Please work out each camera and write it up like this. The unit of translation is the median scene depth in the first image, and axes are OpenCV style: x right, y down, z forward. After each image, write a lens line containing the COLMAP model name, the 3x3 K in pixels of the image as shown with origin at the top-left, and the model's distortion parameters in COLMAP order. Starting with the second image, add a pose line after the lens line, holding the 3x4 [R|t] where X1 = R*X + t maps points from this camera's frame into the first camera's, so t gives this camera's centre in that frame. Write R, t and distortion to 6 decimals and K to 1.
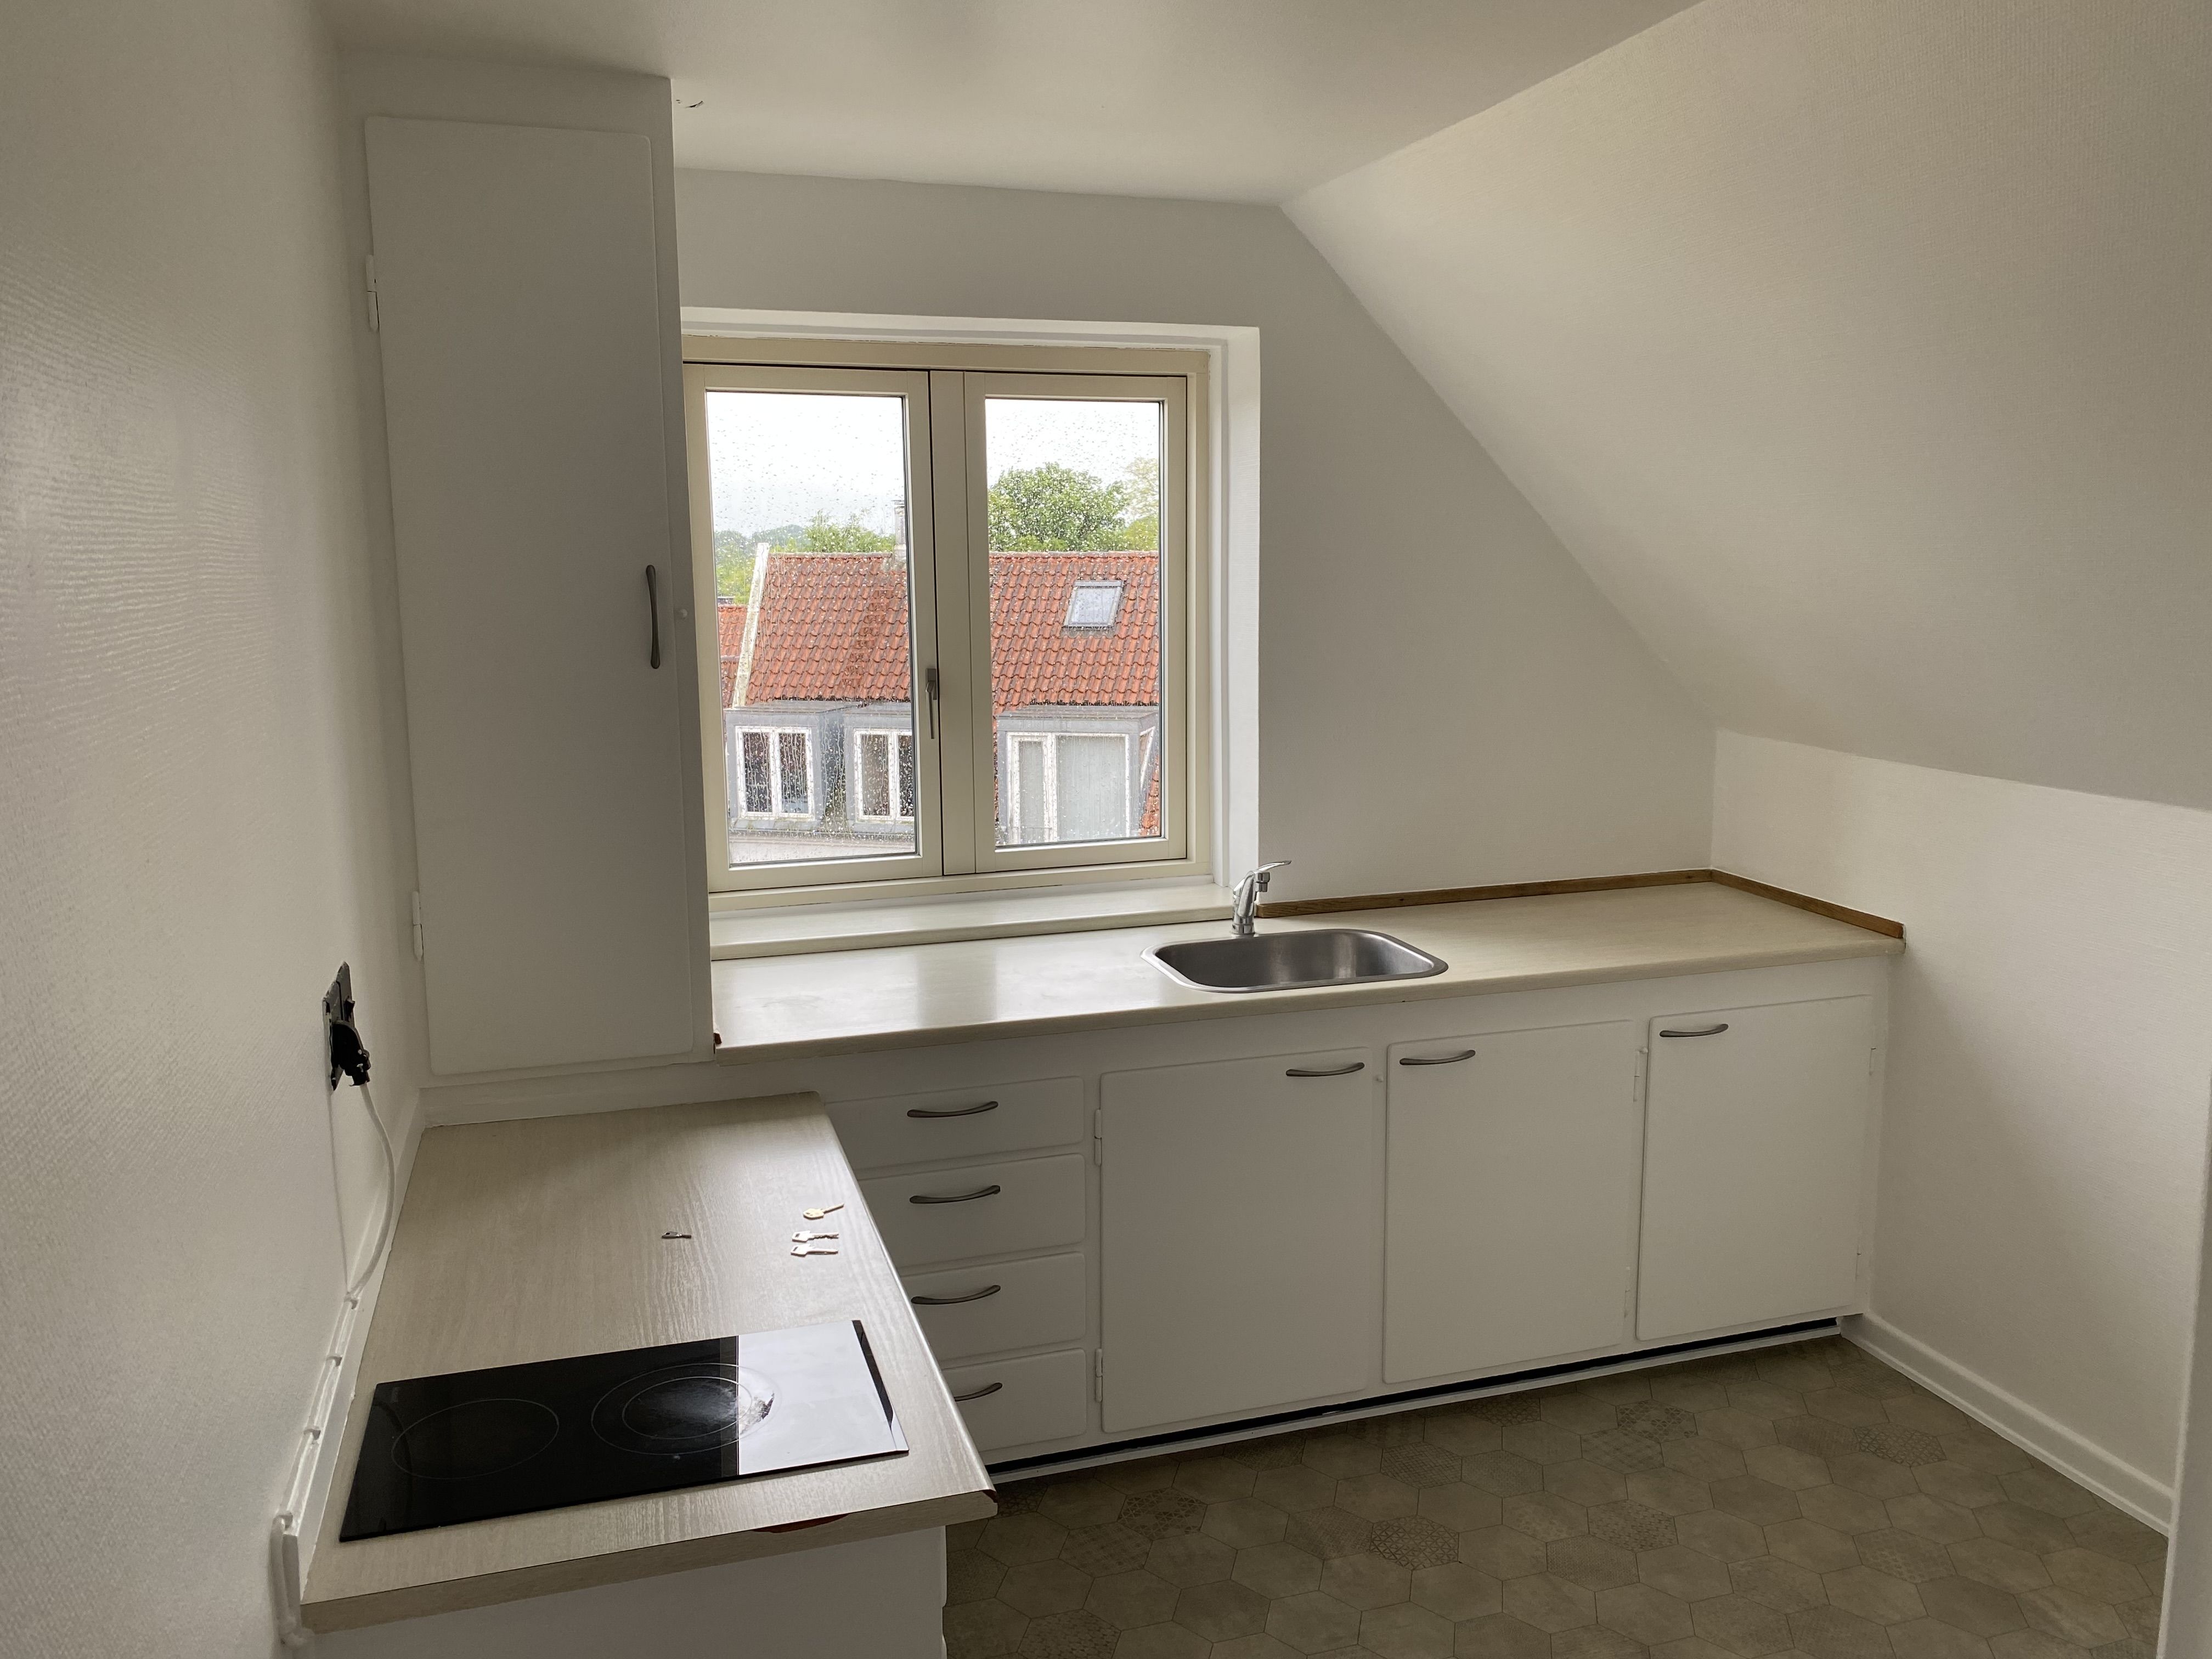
lens RADIAL K [[1647.2, 0, 1106.0], [0, 1647.2, 829.5], [0, 0, 1]] dist [0.083205, -0.106986]
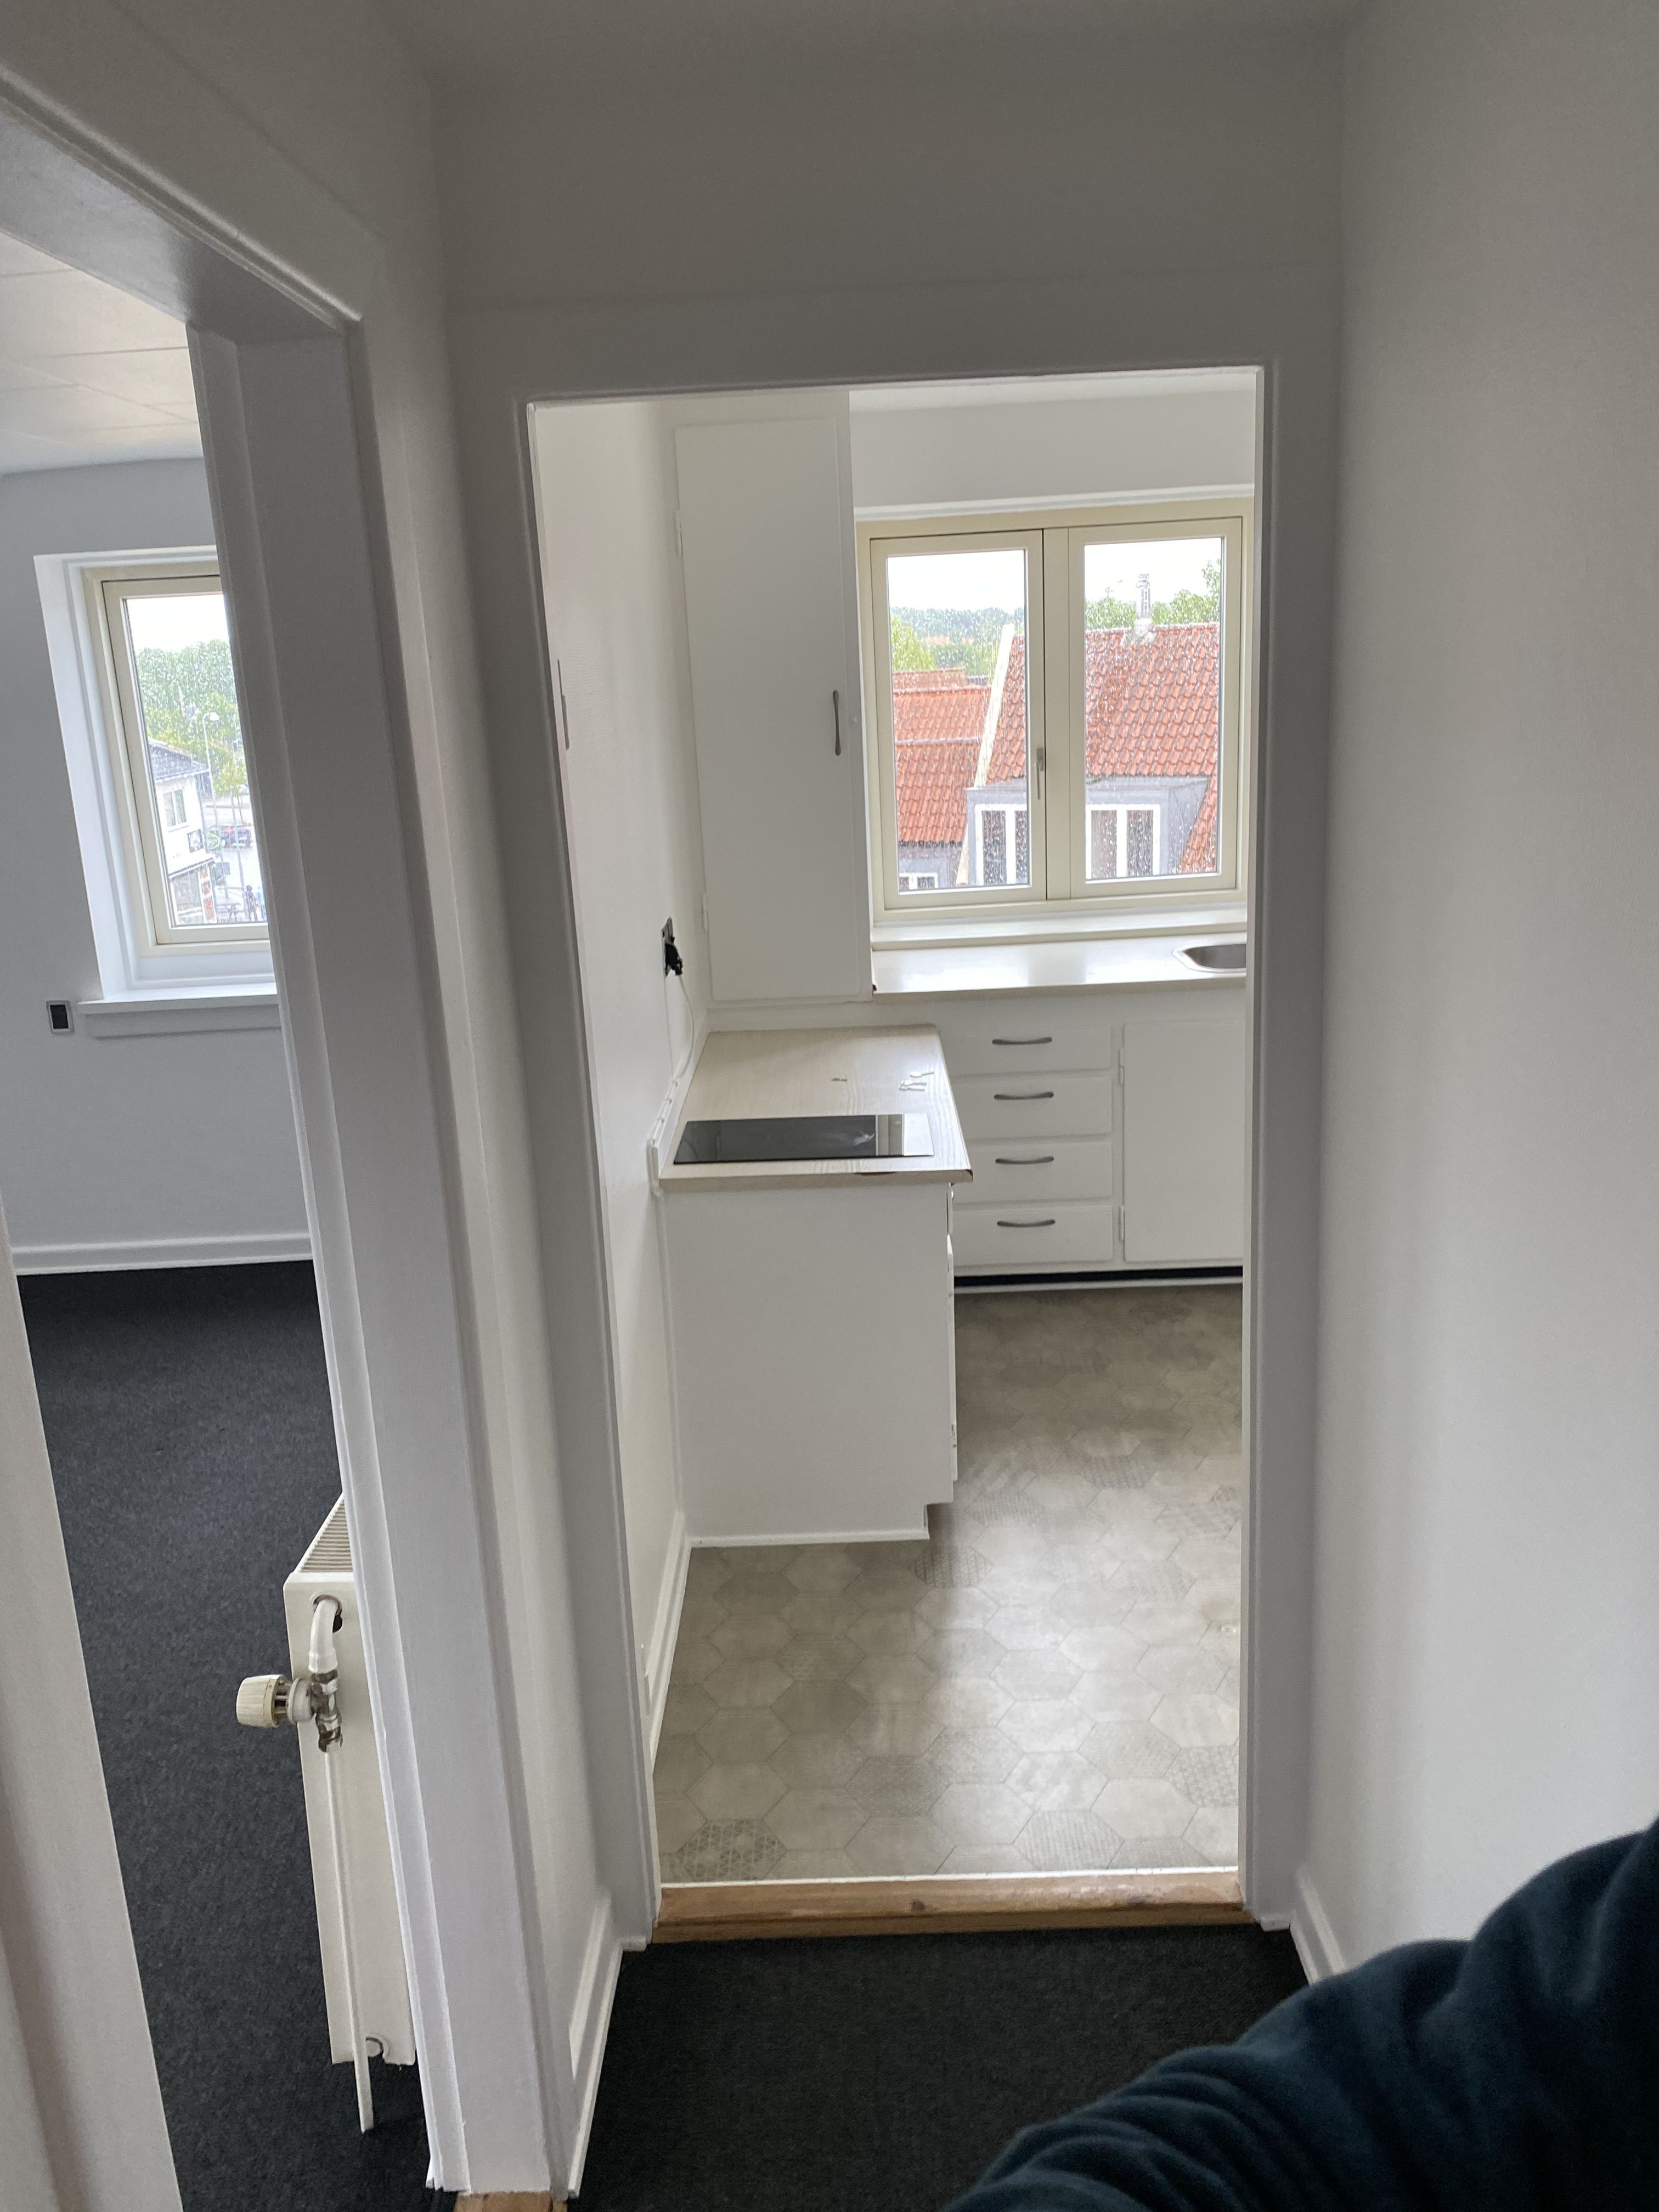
lens RADIAL K [[1647.2, 0, 829.5], [0, 1647.2, 1106.0], [0, 0, 1]] dist [0.083205, -0.106986]
pose [[0.949785, 0.041499, -0.310139, 0.217073], [-0.004921, 0.993025, 0.117805, 0.048738], [0.312864, -0.110364, 0.943364, -0.520086]]
